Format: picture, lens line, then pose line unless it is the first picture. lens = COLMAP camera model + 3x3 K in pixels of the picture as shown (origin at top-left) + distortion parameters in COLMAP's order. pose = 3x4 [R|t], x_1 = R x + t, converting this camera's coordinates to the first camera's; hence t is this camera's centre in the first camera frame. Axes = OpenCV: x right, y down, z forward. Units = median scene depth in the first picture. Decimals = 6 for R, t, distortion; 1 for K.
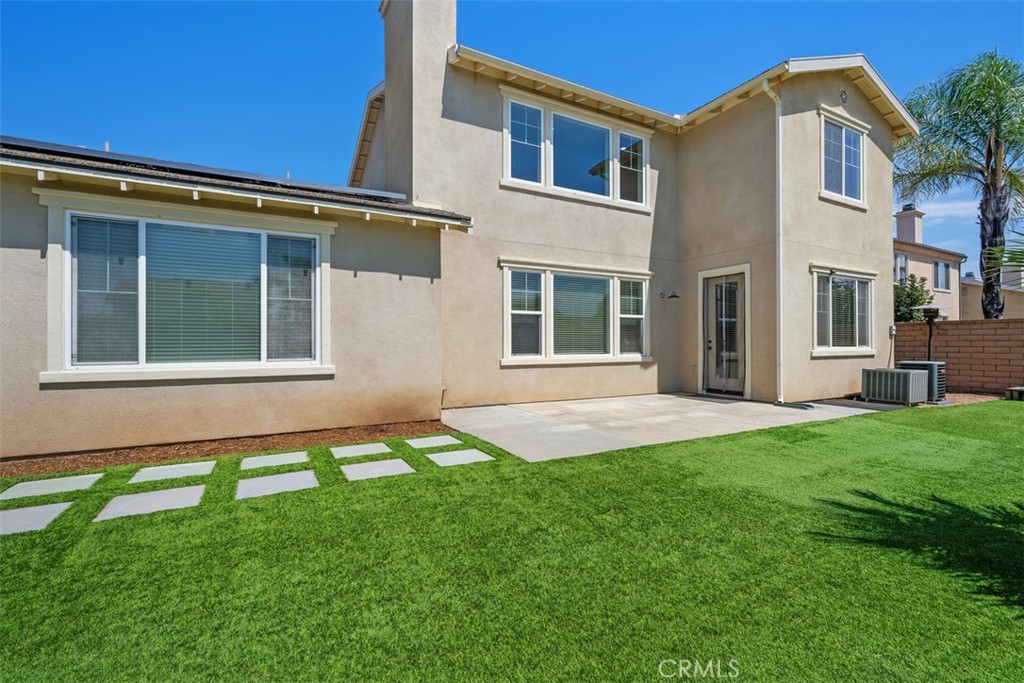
lens RADIAL K [[448.1, 0, 513.8], [0, 448.1, 339.2], [0, 0, 1]] dist [0.001351, -0.000444]
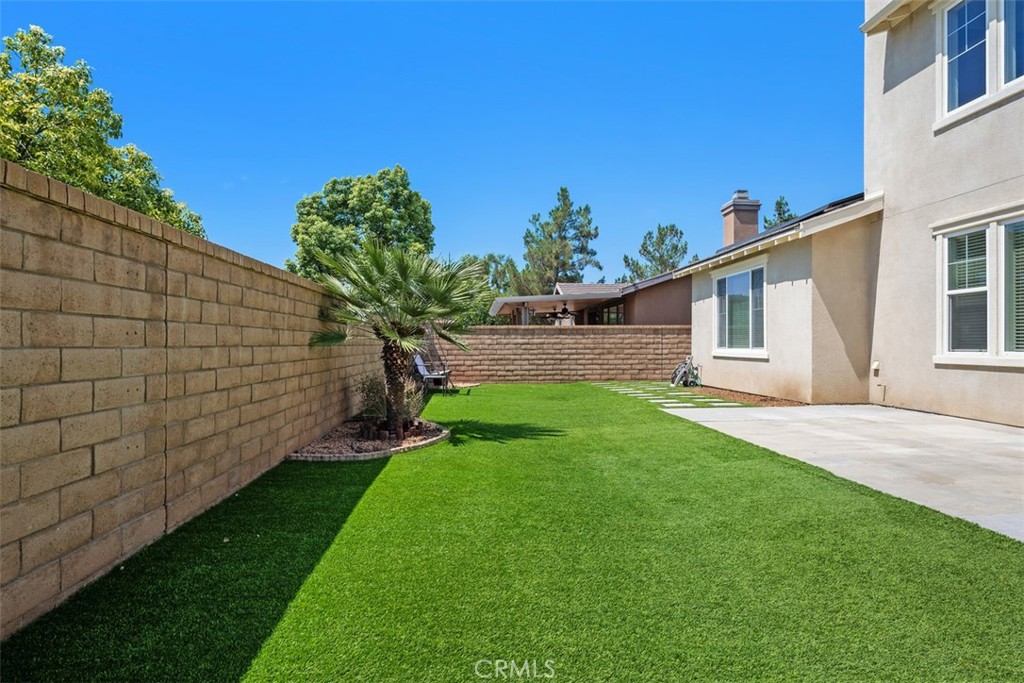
lens RADIAL K [[614.1, 0, 517.5], [0, 614.1, 342.0], [0, 0, 1]] dist [-0.029968, -0.000296]
pose [[-0.404272, 0.002632, -0.914635, 1.137765], [0.013761, 0.999900, -0.003205, 0.013820], [0.914535, -0.013882, -0.404268, 0.705638]]
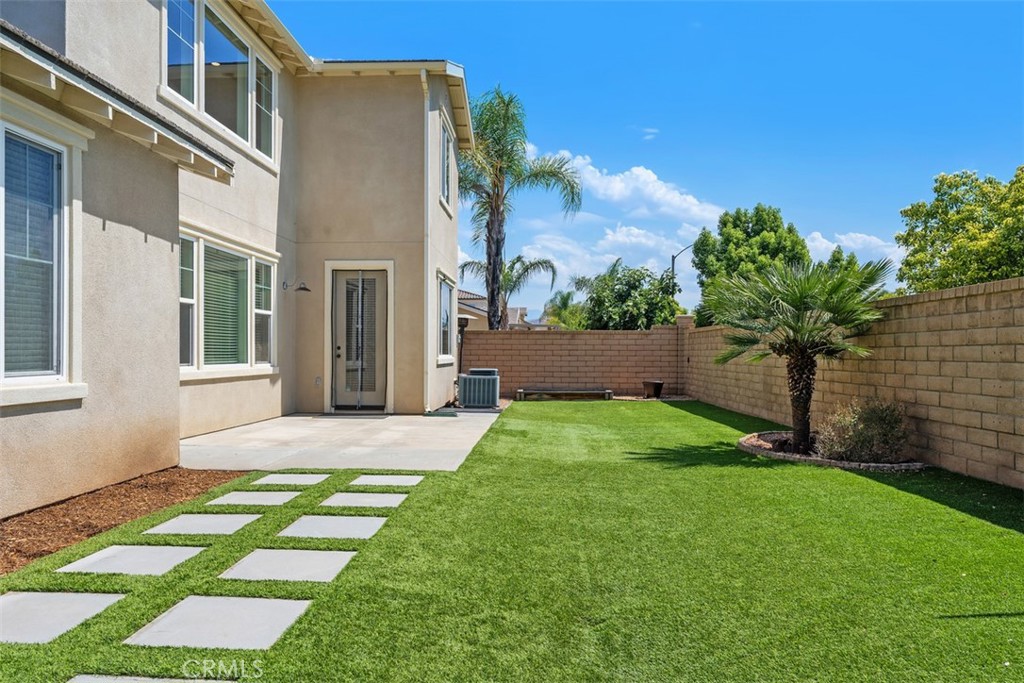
lens RADIAL K [[738.0, 0, 513.4], [0, 738.0, 347.3], [0, 0, 1]] dist [0.001496, -0.004377]
pose [[0.512975, 0.010998, 0.858333, -0.614324], [-0.013460, 0.999898, -0.004767, 0.007203], [-0.858298, -0.009108, 0.513070, 0.038657]]
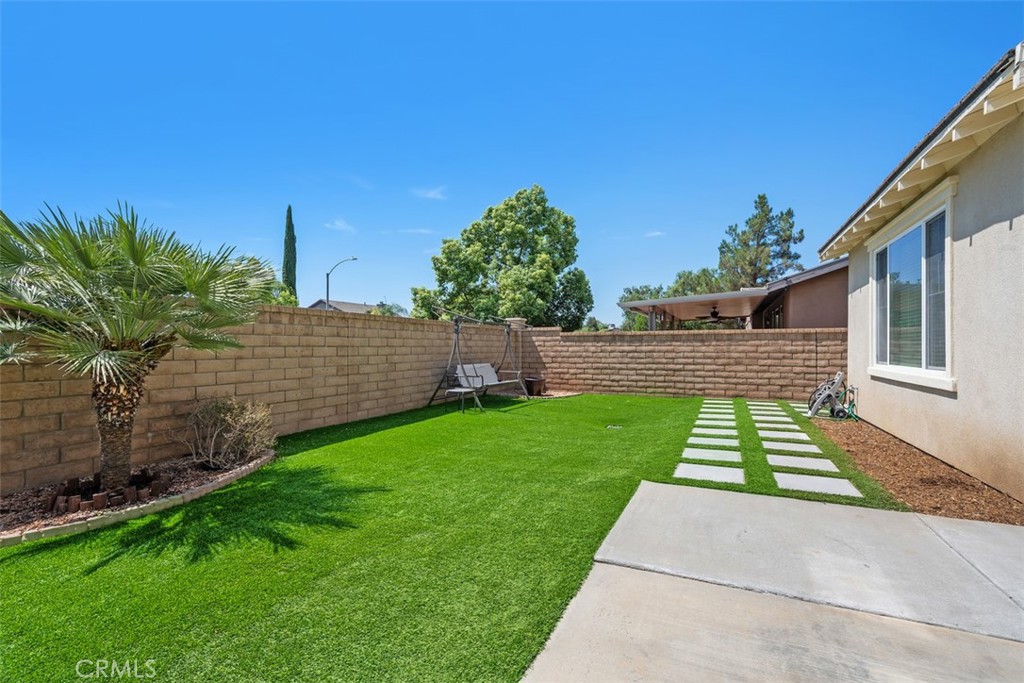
lens RADIAL K [[448.1, 0, 513.2], [0, 448.1, 346.8], [0, 0, 1]] dist [0.001351, -0.000444]
pose [[-0.800813, 0.004954, -0.598894, 0.383196], [0.010442, 0.999929, -0.005691, 0.003265], [0.598823, -0.010811, -0.800808, 0.767291]]
